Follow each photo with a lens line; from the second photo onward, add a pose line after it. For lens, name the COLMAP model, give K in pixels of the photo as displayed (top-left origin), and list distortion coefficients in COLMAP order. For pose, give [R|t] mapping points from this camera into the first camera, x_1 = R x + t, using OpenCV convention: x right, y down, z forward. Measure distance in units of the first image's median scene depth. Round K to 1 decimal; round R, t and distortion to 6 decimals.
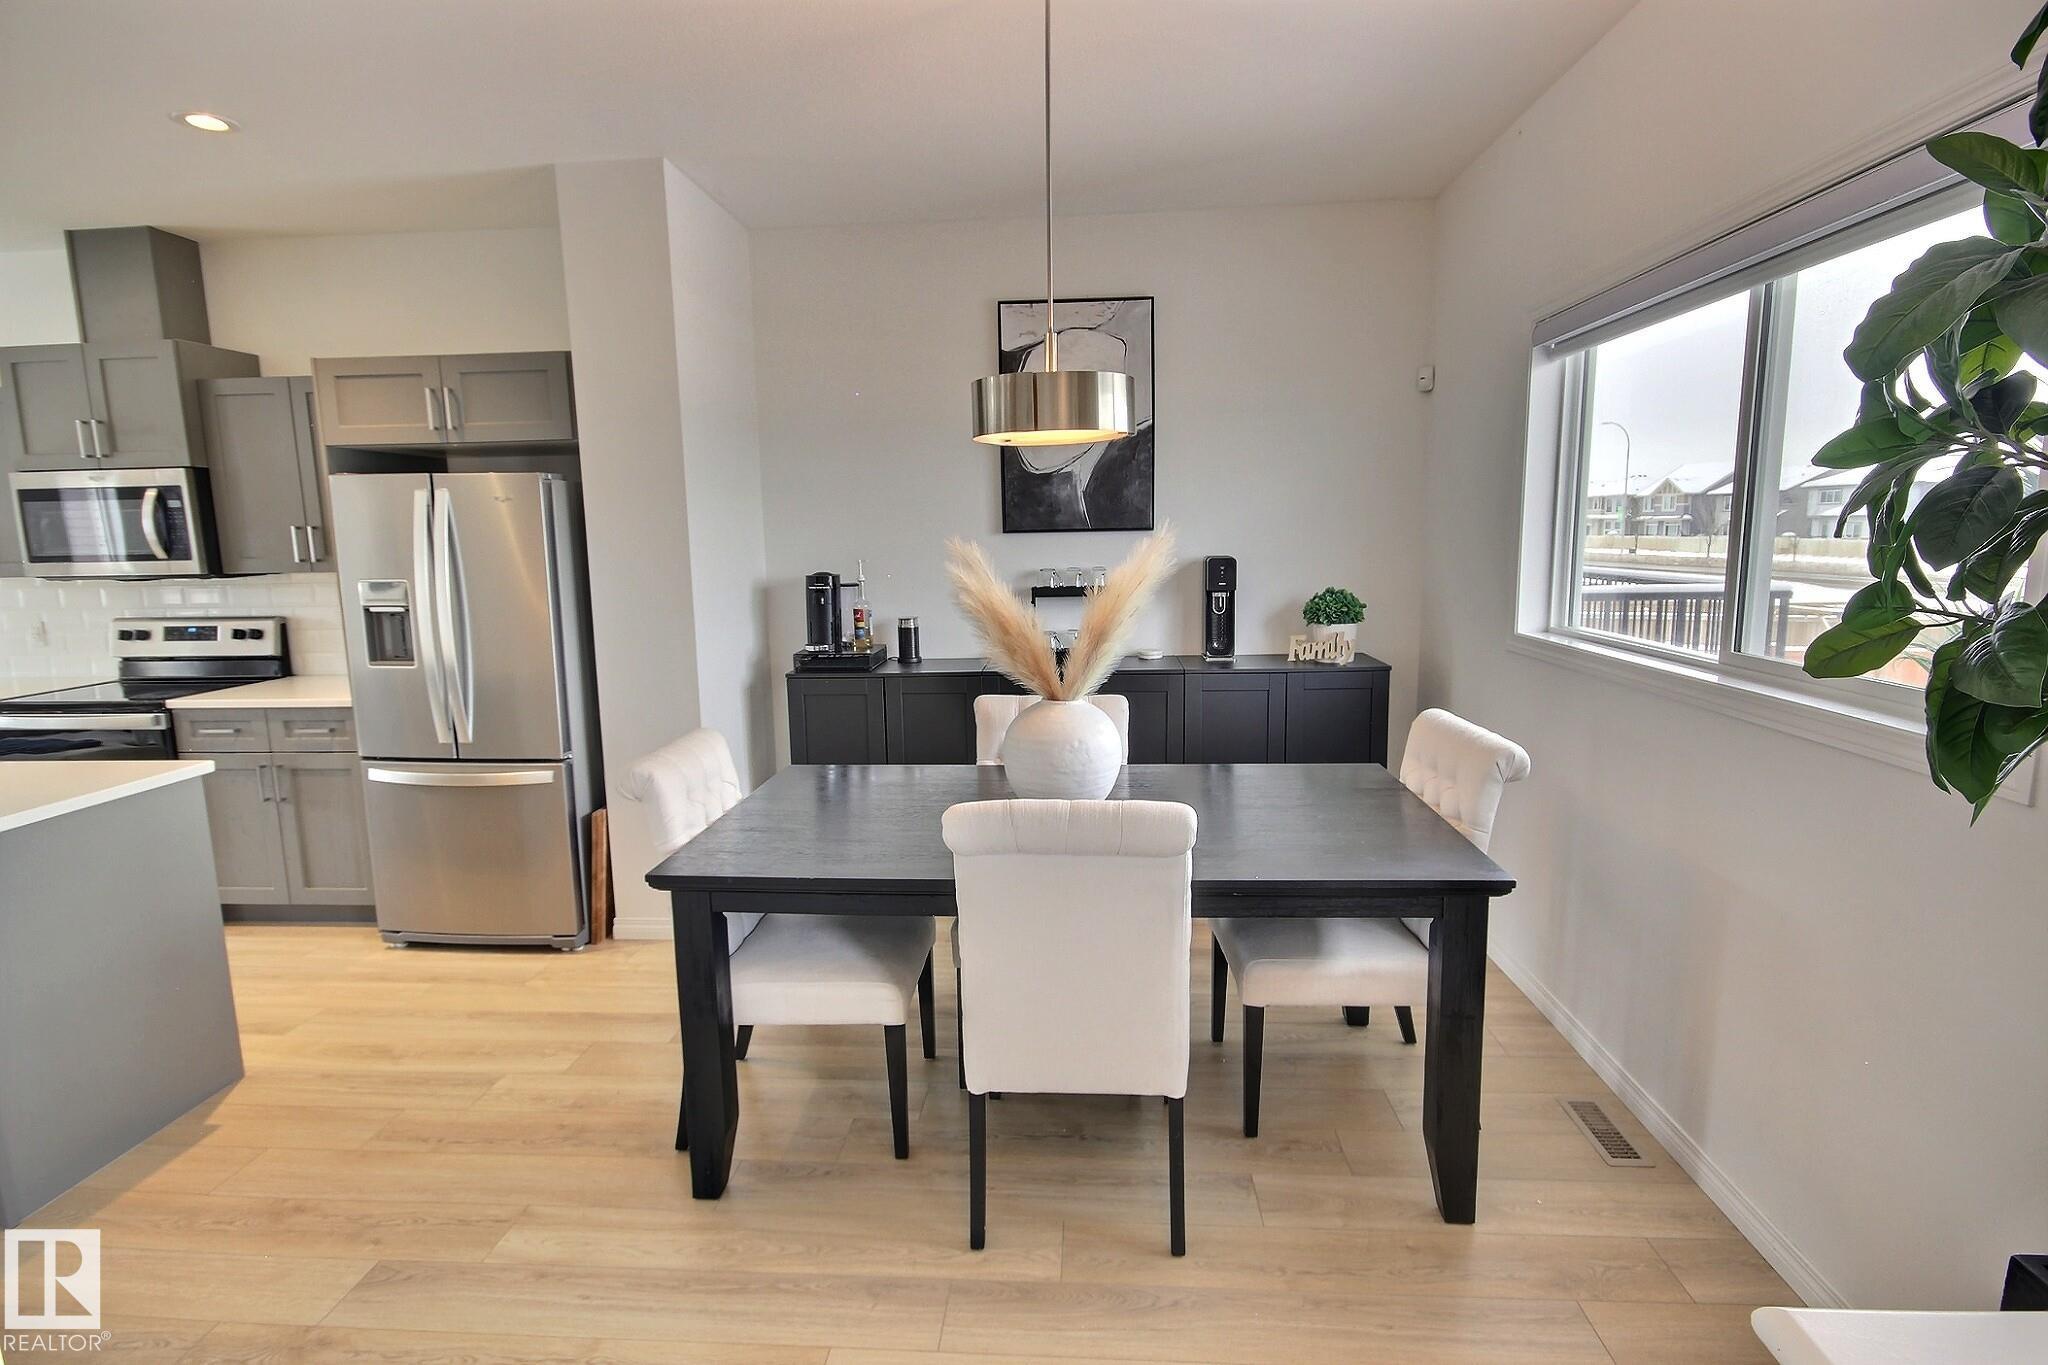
lens RADIAL K [[998.7, 0, 1025.1], [0, 998.7, 675.3], [0, 0, 1]] dist [0.003432, -0.001034]
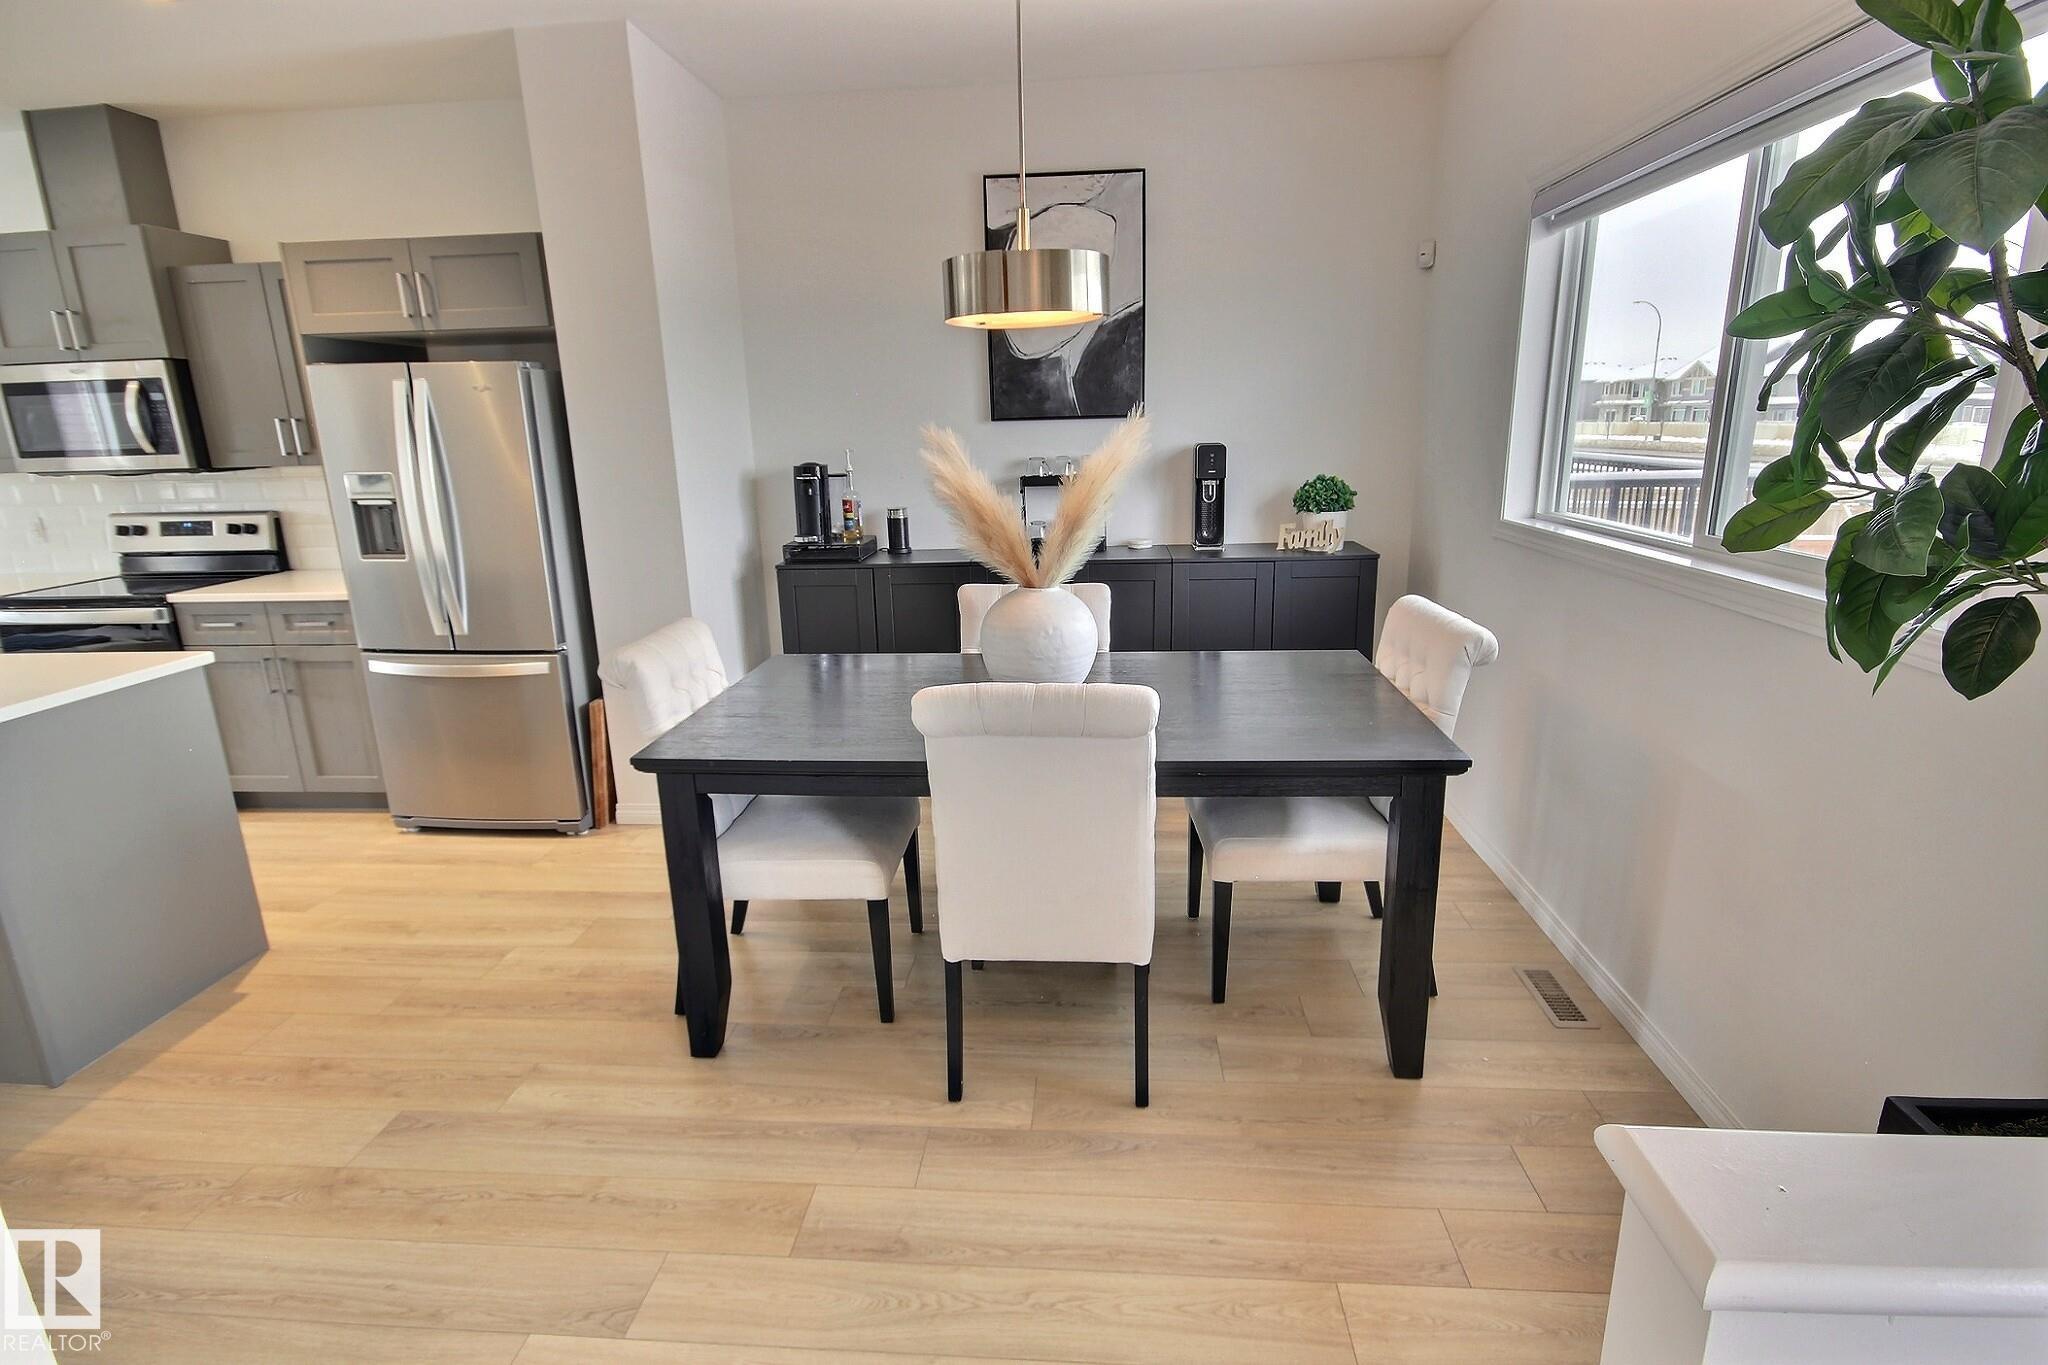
lens RADIAL K [[998.7, 0, 1025.1], [0, 998.7, 675.3], [0, 0, 1]] dist [0.003432, -0.001034]
pose [[0.999930, -0.004393, -0.010954, 0.030428], [0.005518, 0.994464, 0.104929, 0.006061], [0.010433, -0.104982, 0.994419, -0.012149]]
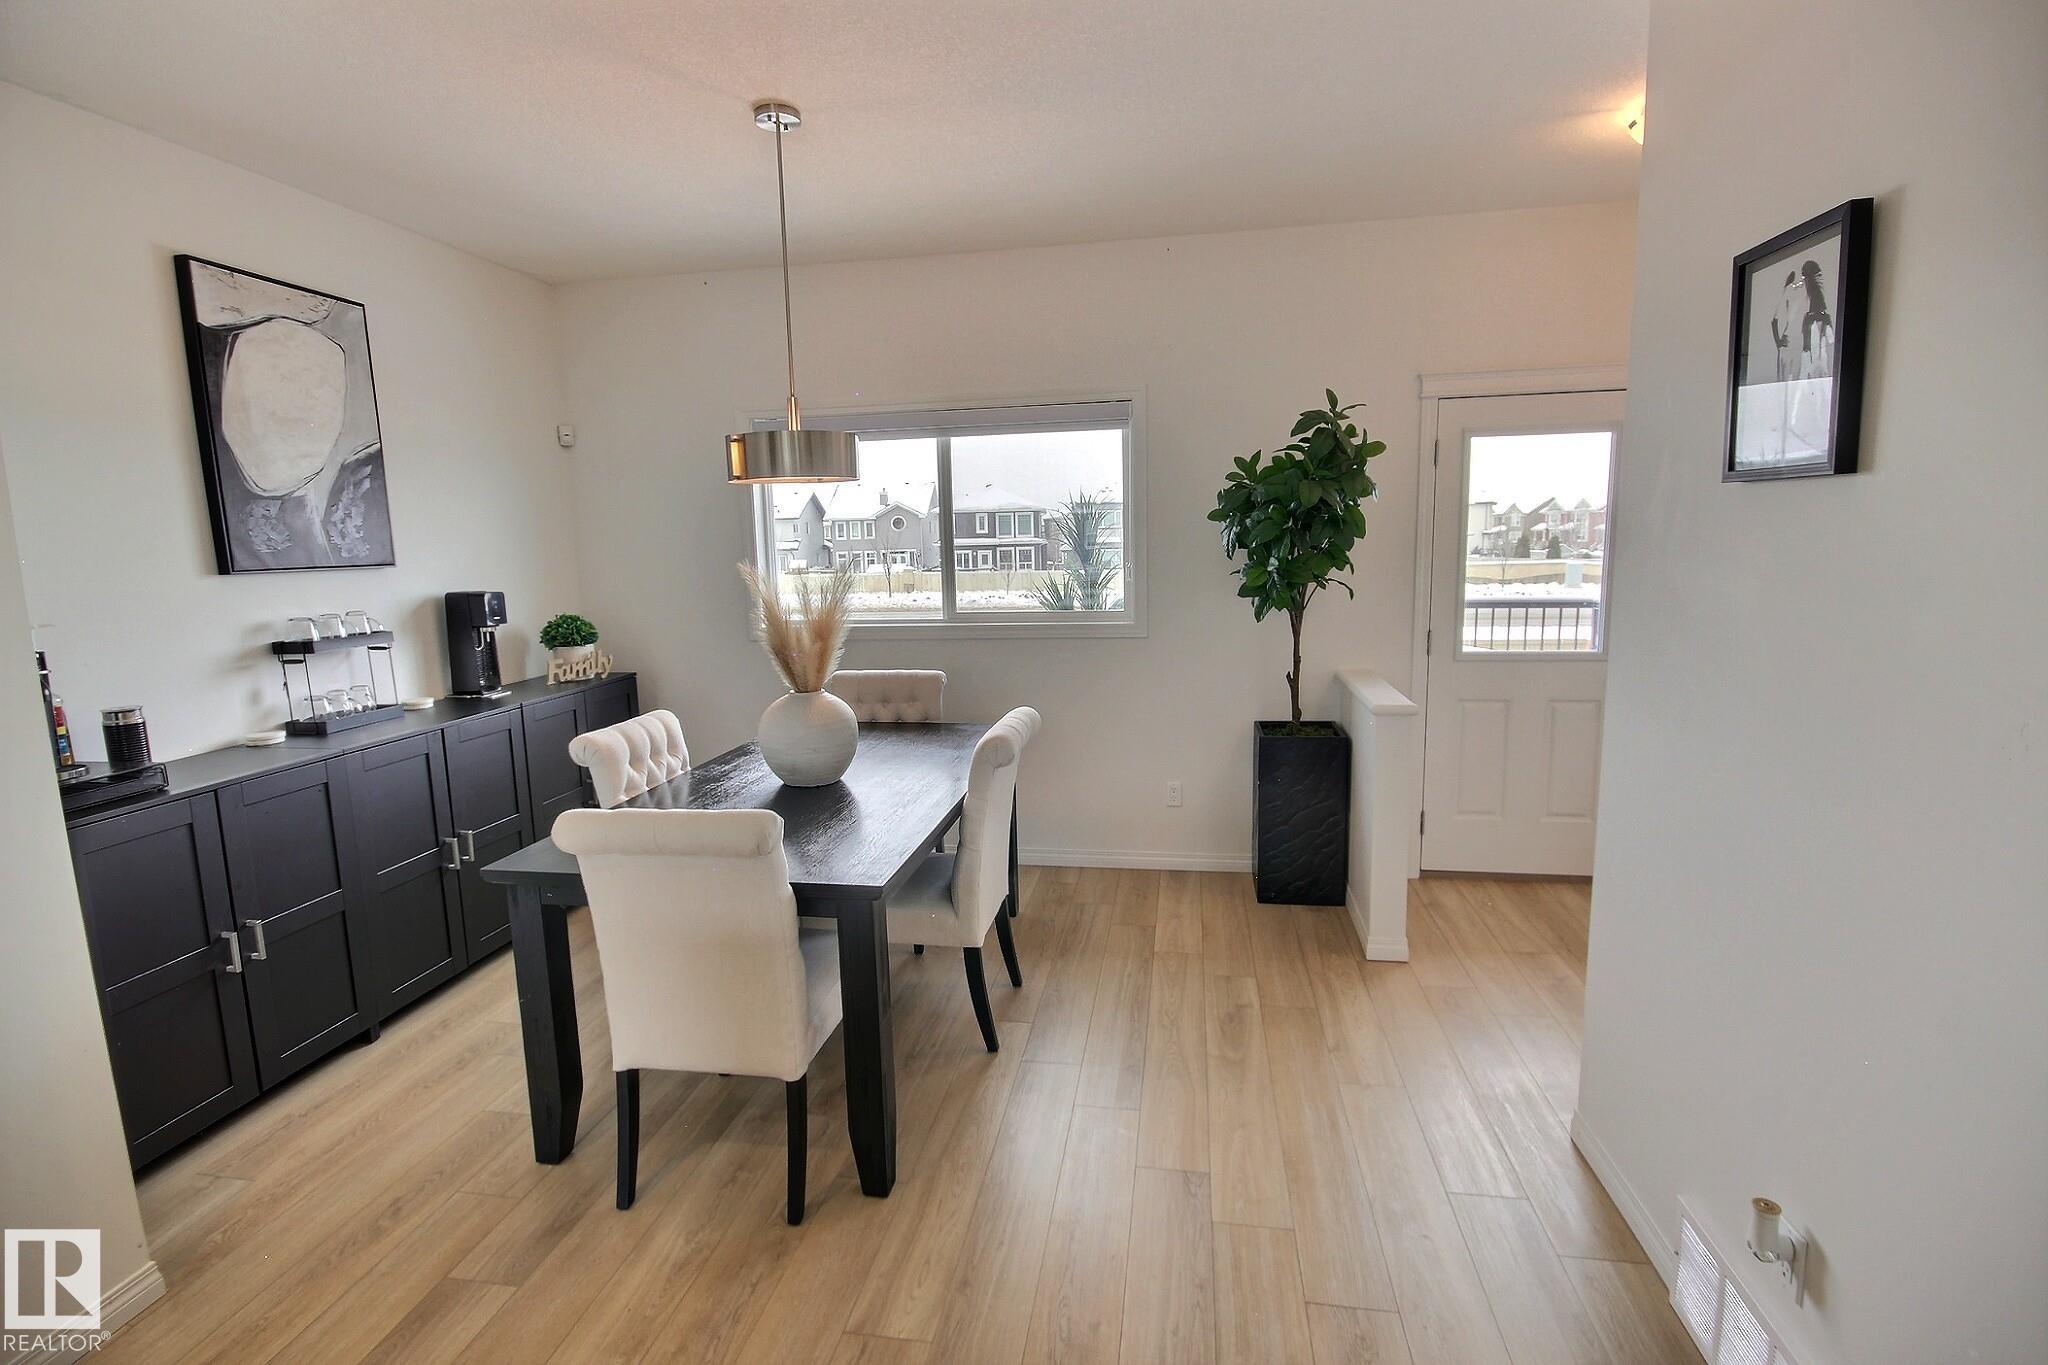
lens RADIAL K [[948.4, 0, 1033.2], [0, 948.4, 674.8], [0, 0, 1]] dist [-0.001418, -0.000353]
pose [[0.089378, -0.125930, 0.988005, -0.967324], [0.170177, 0.979319, 0.109428, -0.067215], [-0.981352, 0.158355, 0.108960, 0.526971]]
